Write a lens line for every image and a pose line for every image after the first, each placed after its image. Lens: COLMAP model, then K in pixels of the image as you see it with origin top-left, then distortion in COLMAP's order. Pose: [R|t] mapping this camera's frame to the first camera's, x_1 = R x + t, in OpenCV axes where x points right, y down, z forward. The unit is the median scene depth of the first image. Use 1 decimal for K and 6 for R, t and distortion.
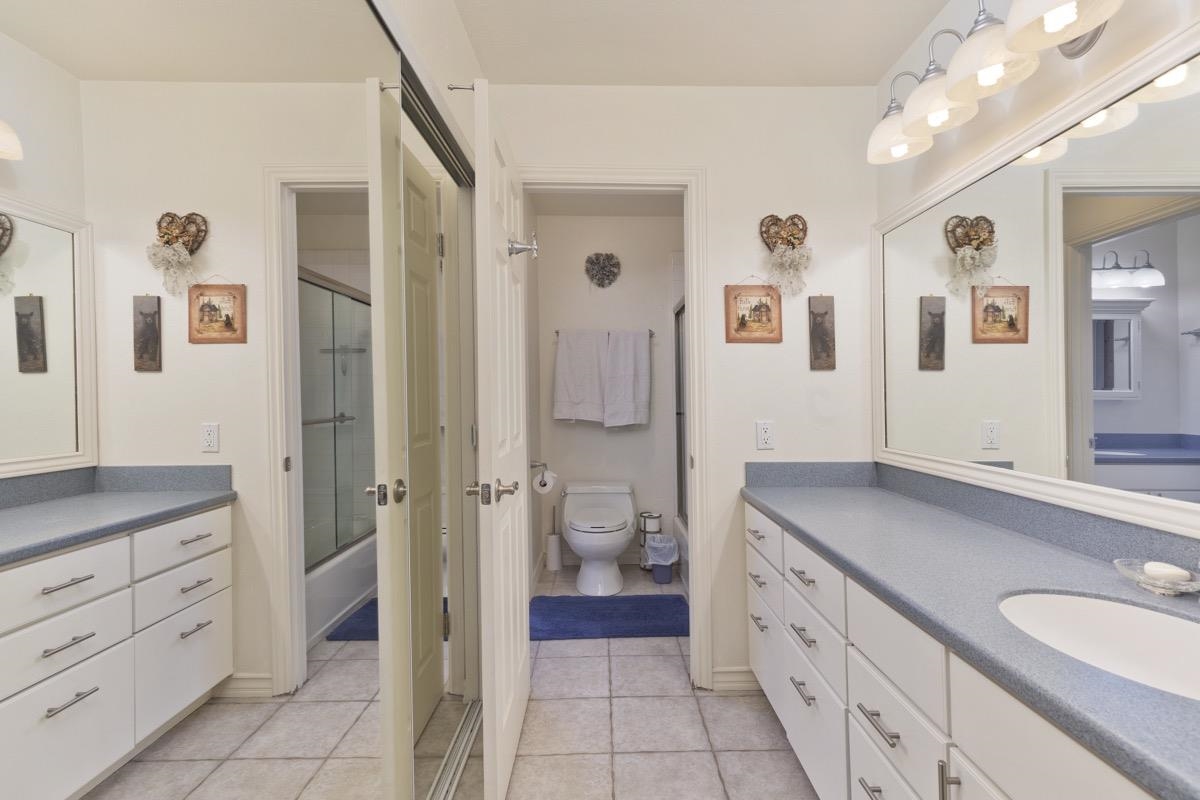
lens RADIAL K [[551.9, 0, 614.4], [0, 551.9, 380.0], [0, 0, 1]] dist [0.010308, 0.000044]
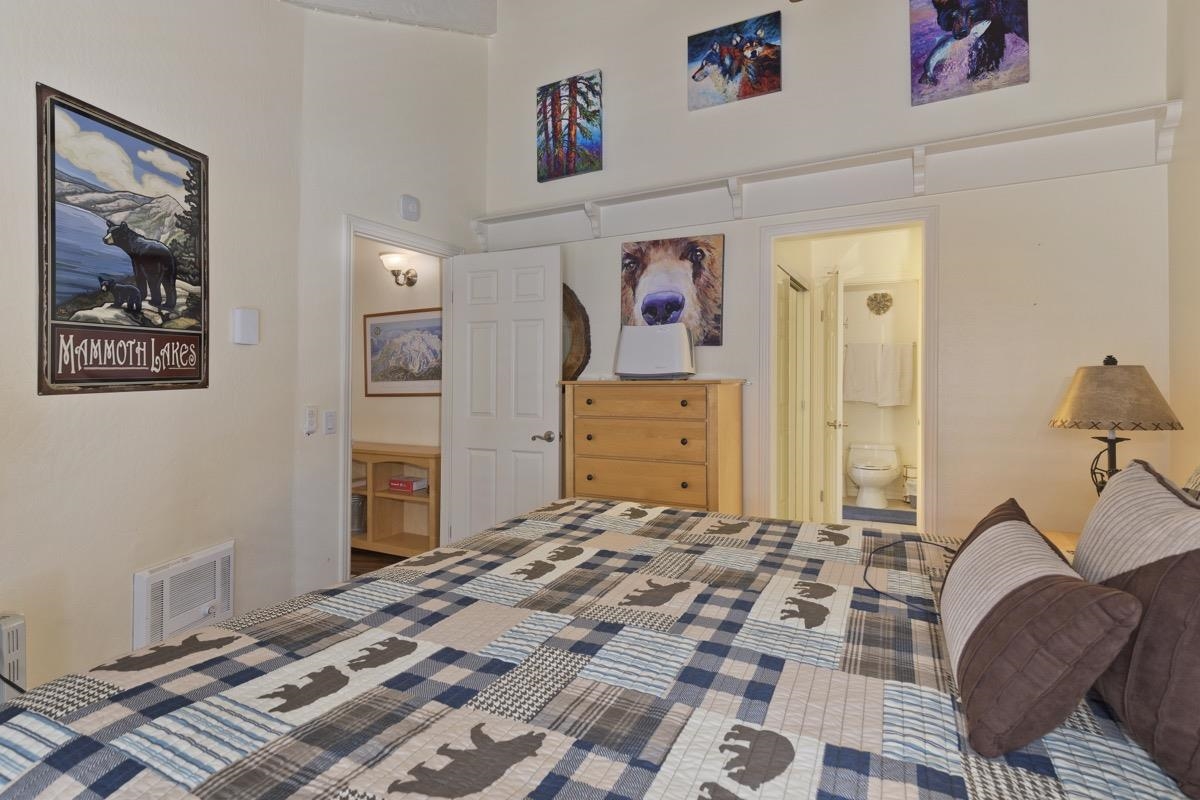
lens RADIAL K [[576.2, 0, 600.4], [0, 576.2, 376.5], [0, 0, 1]] dist [0.002529, 0.000104]
pose [[0.871935, 0.012793, -0.489455, 0.141671], [-0.009065, 0.999909, 0.009985, -0.013424], [0.489538, -0.004269, 0.871971, -1.214464]]
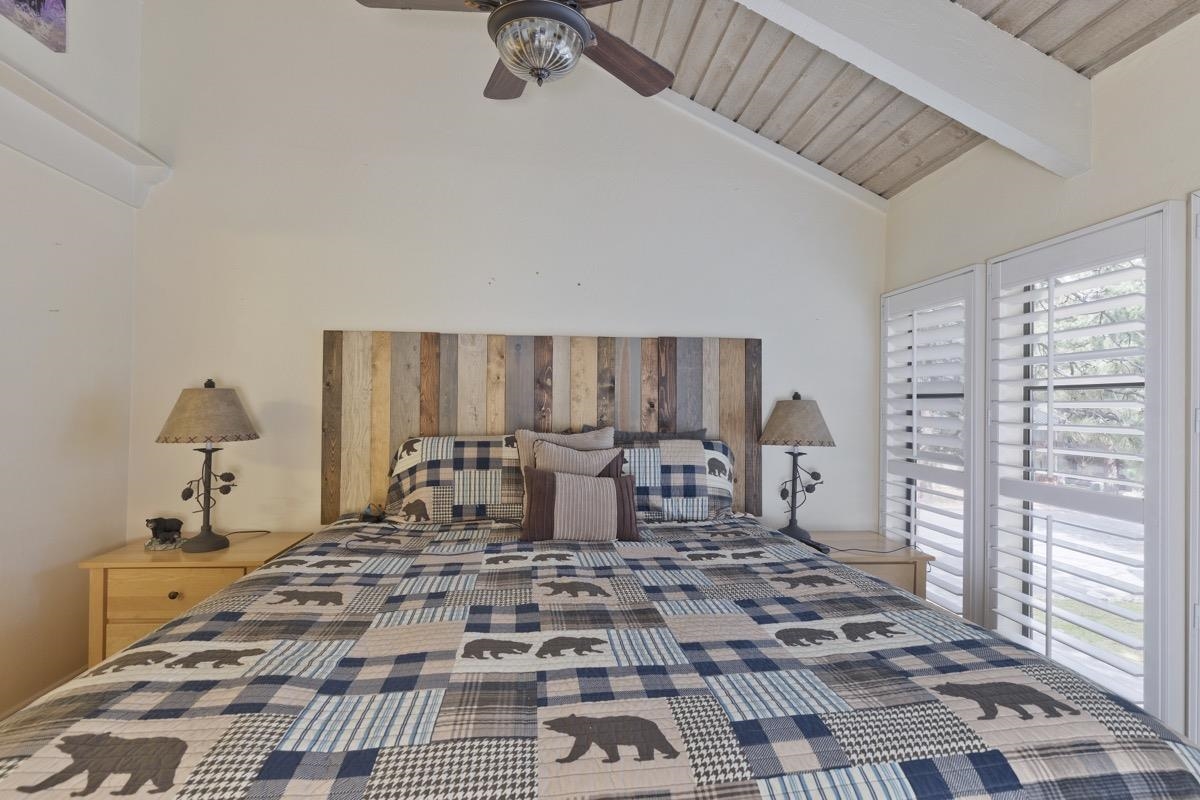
lens RADIAL K [[576.2, 0, 615.2], [0, 576.2, 400.8], [0, 0, 1]] dist [0.002529, 0.000104]
pose [[-0.099154, 0.027173, 0.994701, -0.675644], [-0.023378, 0.999288, -0.029629, 0.008124], [-0.994797, -0.026192, -0.098448, -0.713904]]
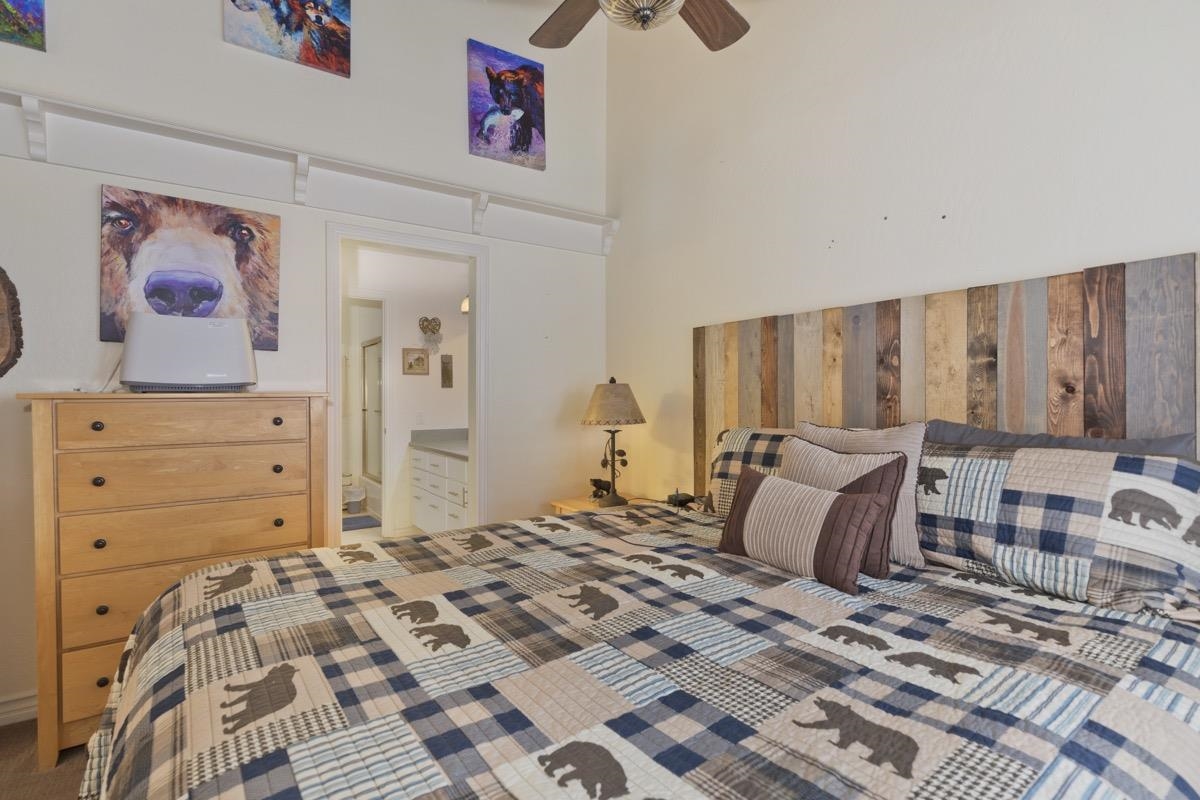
lens RADIAL K [[576.2, 0, 598.9], [0, 576.2, 402.5], [0, 0, 1]] dist [0.002529, 0.000104]
pose [[0.835843, 0.007516, 0.548917, -0.355219], [-0.018325, 0.999731, 0.014216, -0.002618], [-0.548663, -0.021942, 0.835756, -1.178748]]
